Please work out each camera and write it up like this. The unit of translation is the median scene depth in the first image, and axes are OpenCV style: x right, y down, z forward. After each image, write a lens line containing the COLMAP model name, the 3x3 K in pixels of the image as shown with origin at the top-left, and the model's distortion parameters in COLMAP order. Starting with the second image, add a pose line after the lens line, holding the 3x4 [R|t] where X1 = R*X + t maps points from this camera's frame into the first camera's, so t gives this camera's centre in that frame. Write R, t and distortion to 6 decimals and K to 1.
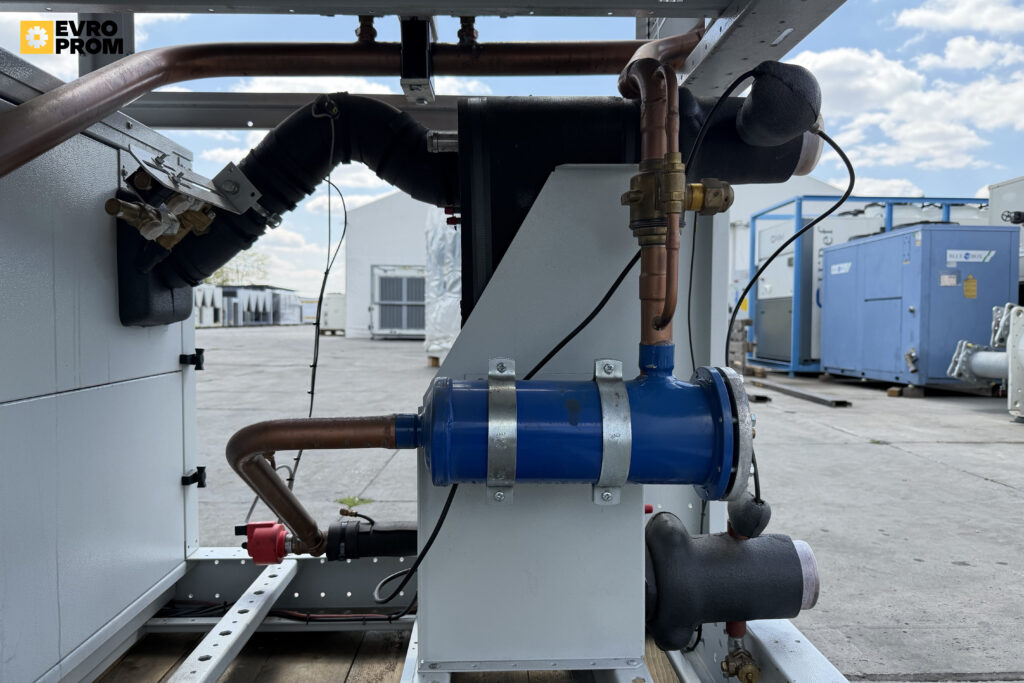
lens RADIAL K [[718.6, 0, 512.0], [0, 718.6, 341.5], [0, 0, 1]] dist [0.029370, -0.005637]
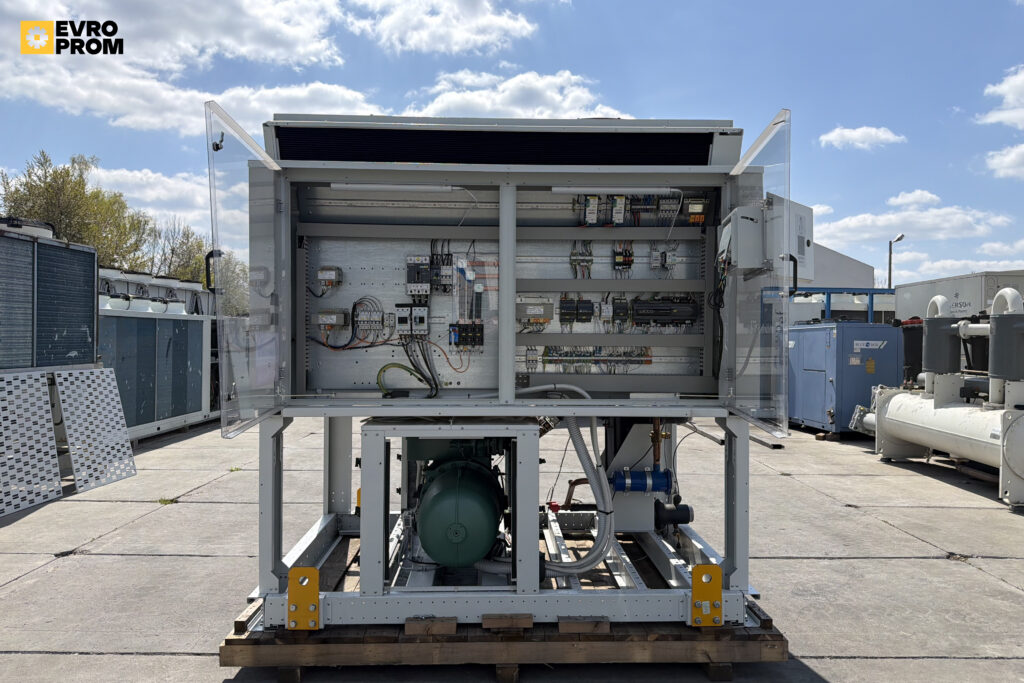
lens RADIAL K [[718.6, 0, 512.0], [0, 718.6, 341.5], [0, 0, 1]] dist [0.029370, -0.005637]
pose [[0.999969, 0.007924, 0.000164, -0.105756], [-0.007918, 0.999673, -0.024331, -0.093418], [-0.000356, 0.024329, 0.999704, -0.523780]]
